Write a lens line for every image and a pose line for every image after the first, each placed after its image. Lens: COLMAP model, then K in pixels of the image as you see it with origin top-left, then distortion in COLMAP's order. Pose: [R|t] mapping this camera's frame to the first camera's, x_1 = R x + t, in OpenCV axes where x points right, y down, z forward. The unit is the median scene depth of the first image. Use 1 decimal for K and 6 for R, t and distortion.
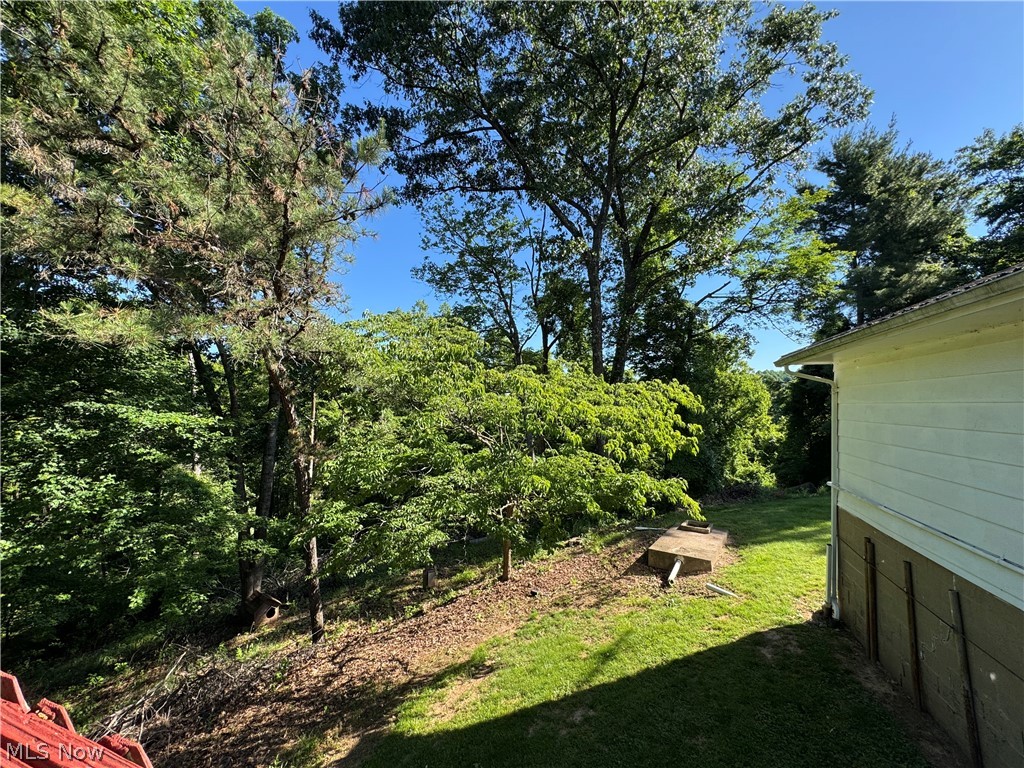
lens RADIAL K [[413.0, 0, 511.1], [0, 413.0, 384.7], [0, 0, 1]] dist [-0.001367, 0.000061]
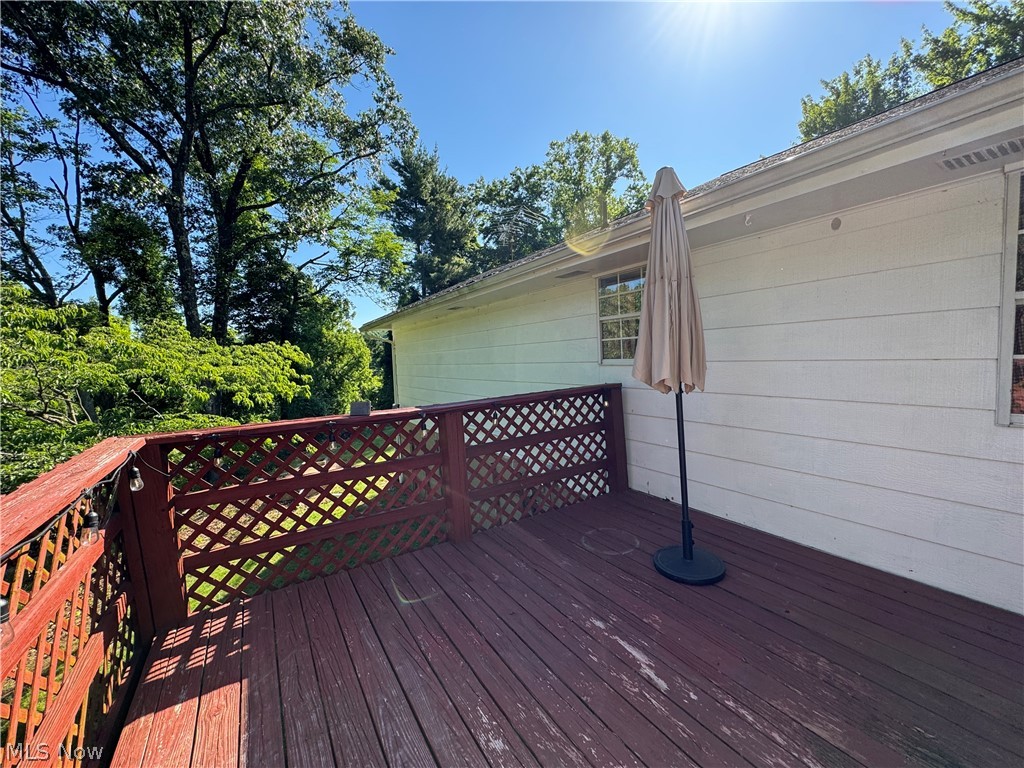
lens RADIAL K [[413.0, 0, 511.1], [0, 413.0, 384.7], [0, 0, 1]] dist [-0.001367, 0.000061]
pose [[0.635321, -0.100218, 0.765718, -0.052626], [0.022697, 0.993538, 0.111204, -0.002607], [-0.771914, -0.053271, 0.633491, -0.117956]]
